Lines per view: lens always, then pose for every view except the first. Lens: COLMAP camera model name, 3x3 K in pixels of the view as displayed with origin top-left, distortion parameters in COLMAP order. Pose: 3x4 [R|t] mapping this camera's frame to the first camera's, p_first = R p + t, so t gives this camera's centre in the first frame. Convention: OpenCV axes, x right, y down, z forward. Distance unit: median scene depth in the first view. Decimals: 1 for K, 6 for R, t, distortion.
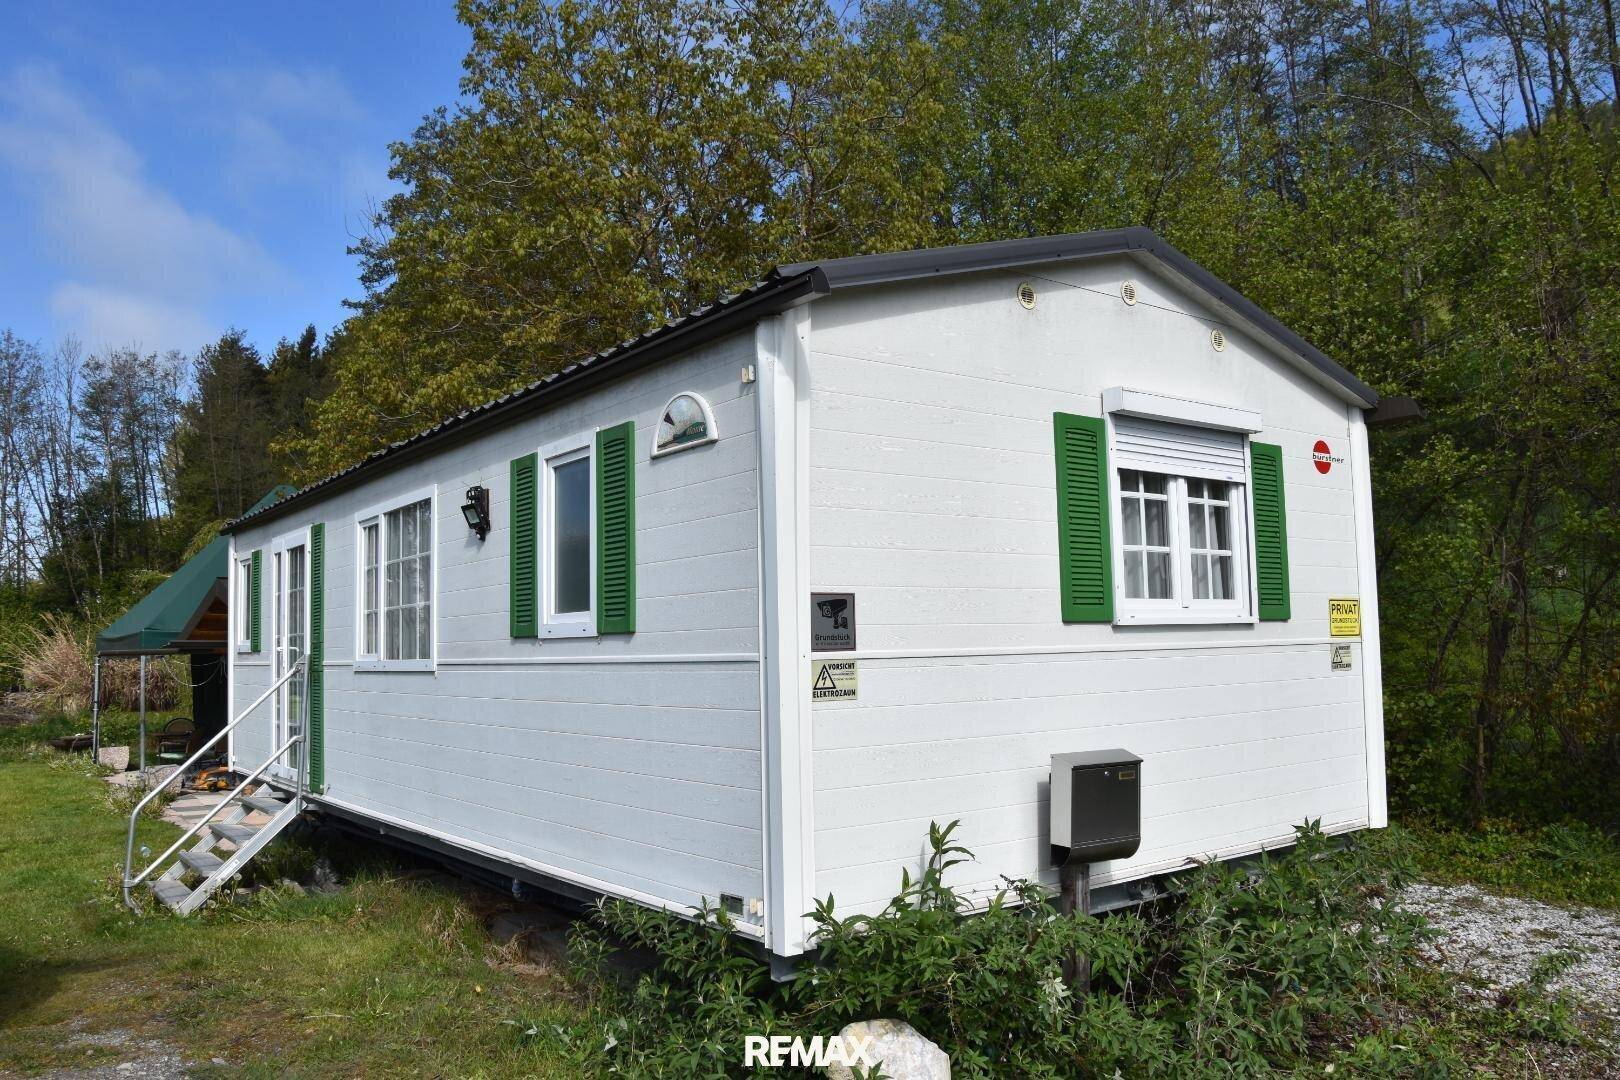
lens RADIAL K [[1264.2, 0, 810.0], [0, 1264.2, 540.0], [0, 0, 1]] dist [-0.168654, 0.129280]
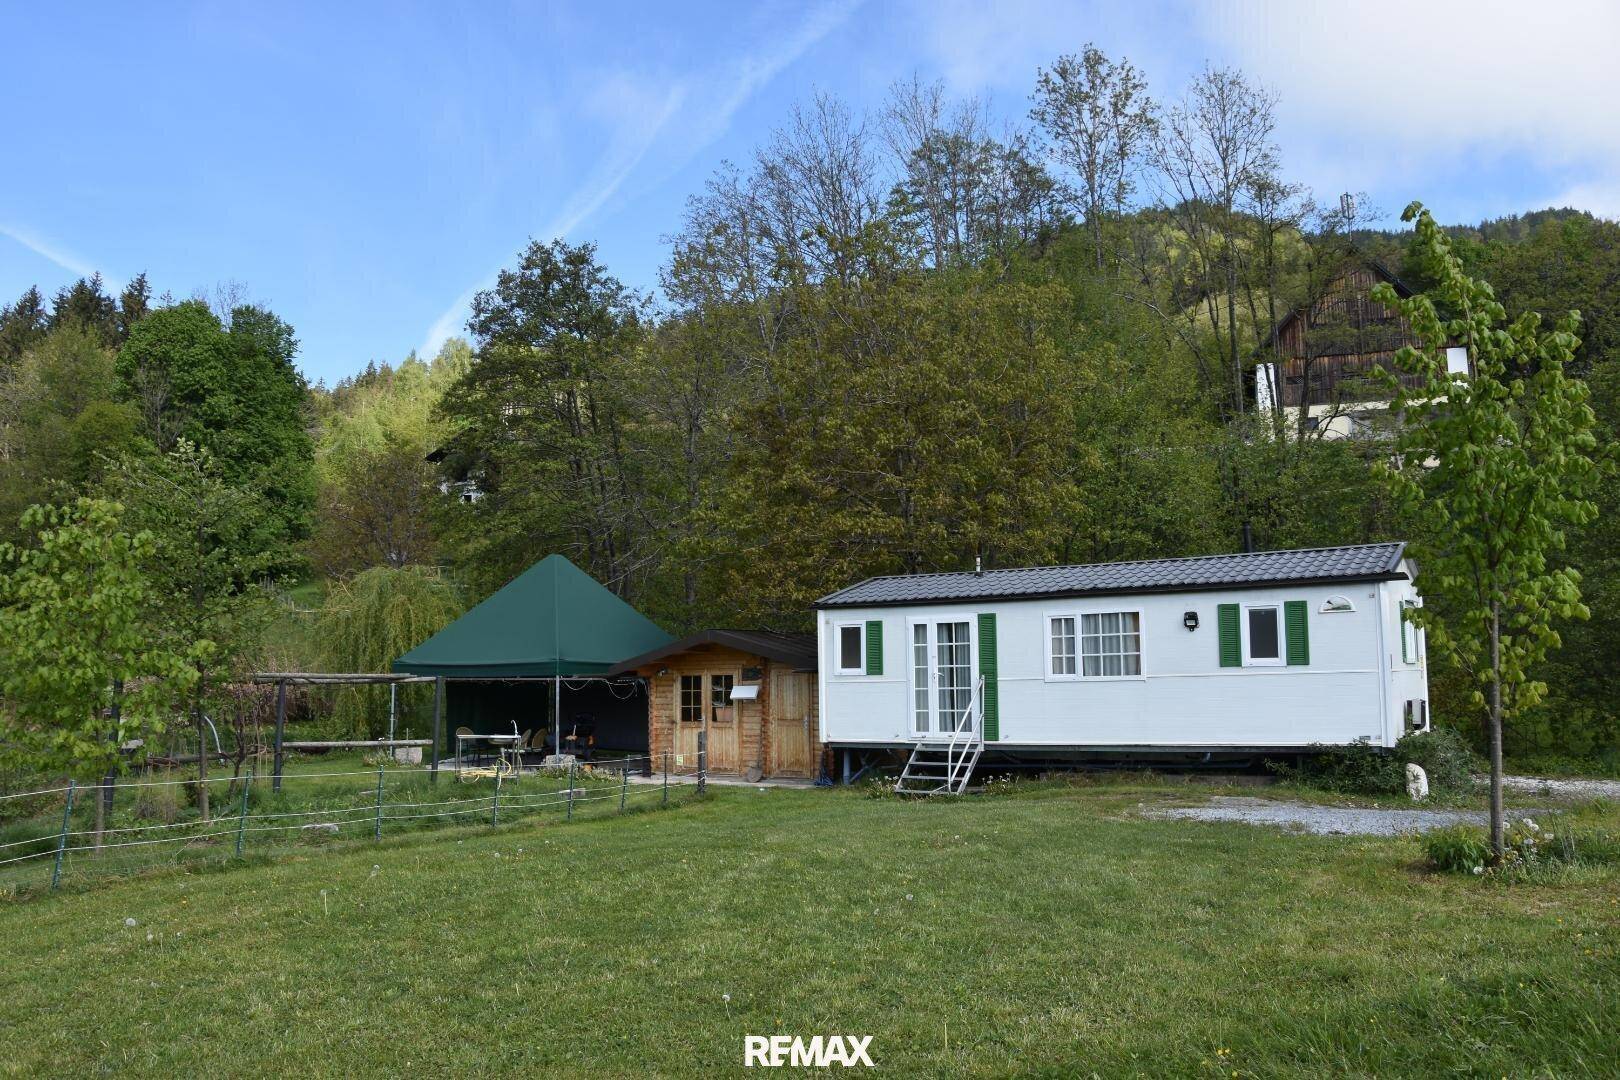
lens RADIAL K [[1264.2, 0, 810.0], [0, 1264.2, 540.0], [0, 0, 1]] dist [-0.168654, 0.129280]
pose [[0.851638, 0.080275, 0.517946, -2.559017], [-0.057760, 0.996557, -0.059481, 0.013388], [-0.520937, 0.020740, 0.853343, -0.945640]]
